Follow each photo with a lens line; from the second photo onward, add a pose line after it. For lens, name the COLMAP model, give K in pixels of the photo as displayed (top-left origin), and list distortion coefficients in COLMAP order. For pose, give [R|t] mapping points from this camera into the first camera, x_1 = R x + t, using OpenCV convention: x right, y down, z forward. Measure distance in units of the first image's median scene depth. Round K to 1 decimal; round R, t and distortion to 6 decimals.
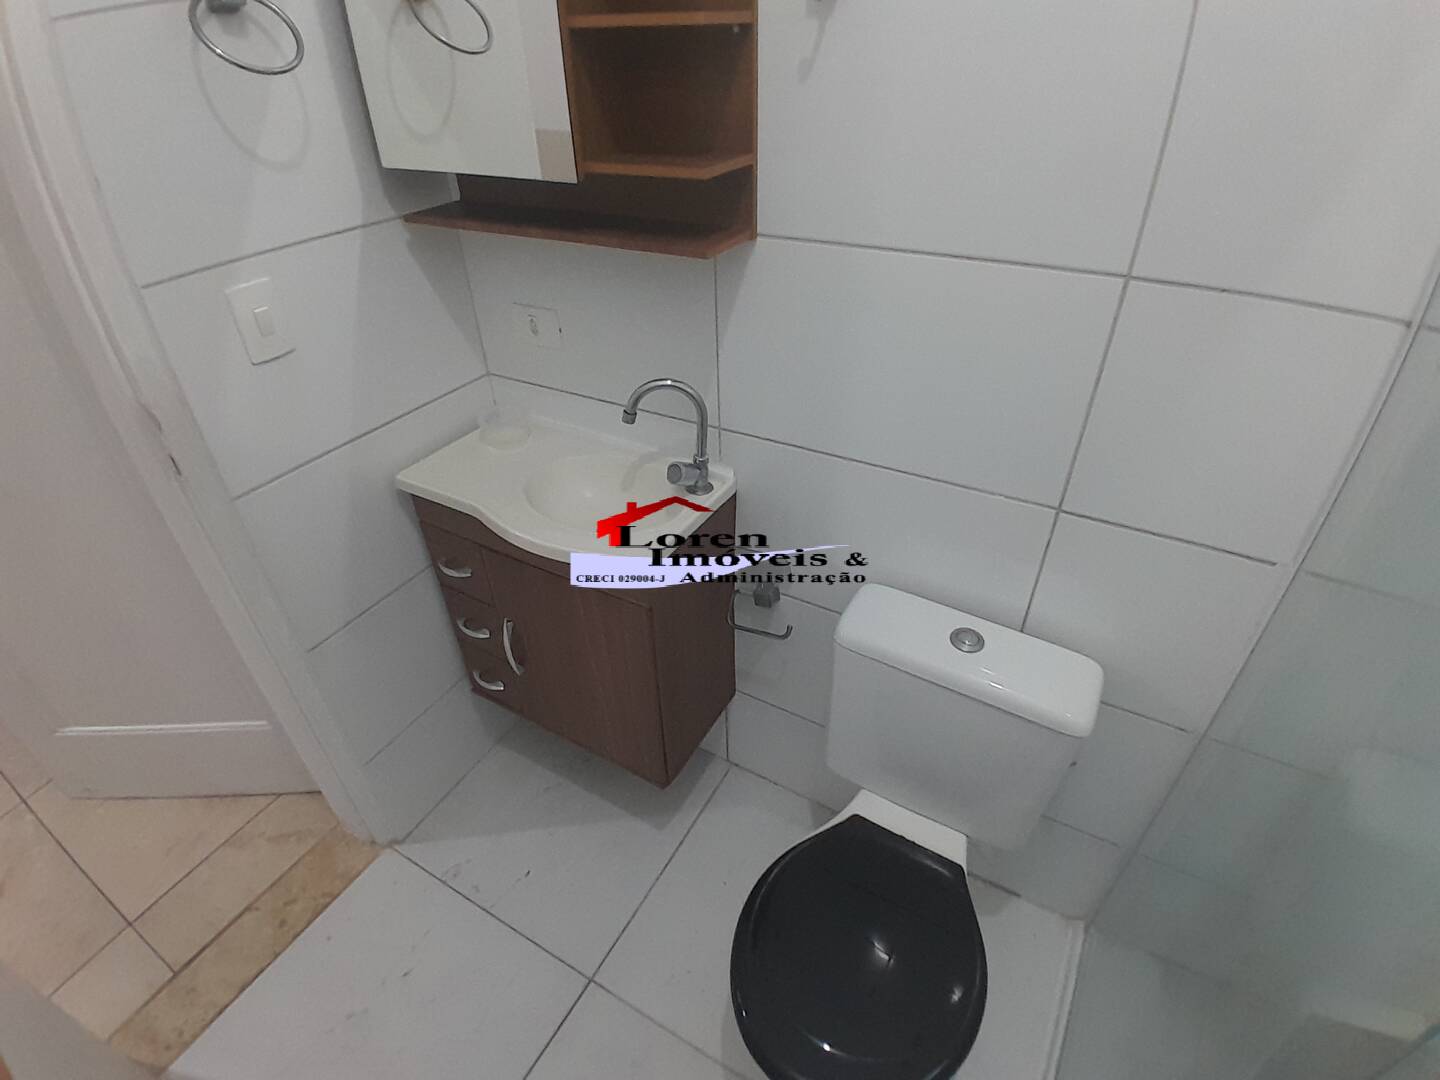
lens RADIAL K [[693.5, 0, 720.0], [0, 693.5, 540.0], [0, 0, 1]] dist [-0.099511, 0.002251]
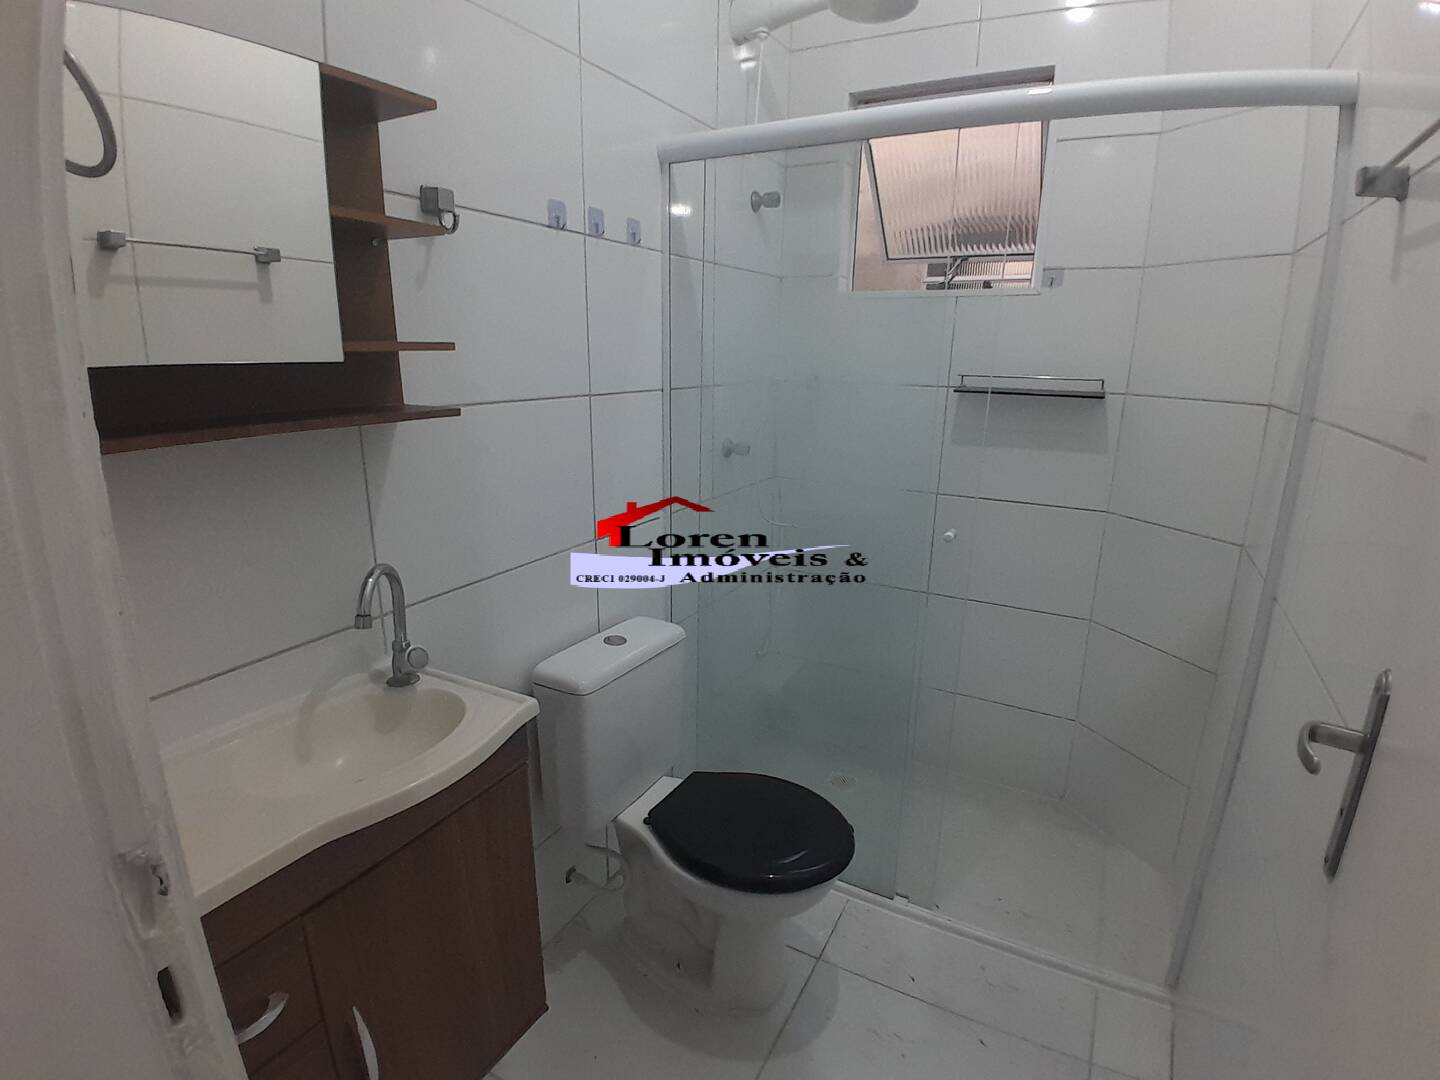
lens RADIAL K [[693.5, 0, 720.0], [0, 693.5, 540.0], [0, 0, 1]] dist [-0.099511, 0.002251]
pose [[-0.016286, -0.239946, 0.970650, -1.169855], [0.566713, 0.797574, 0.206670, -0.234597], [-0.823754, 0.553446, 0.122991, 0.597338]]
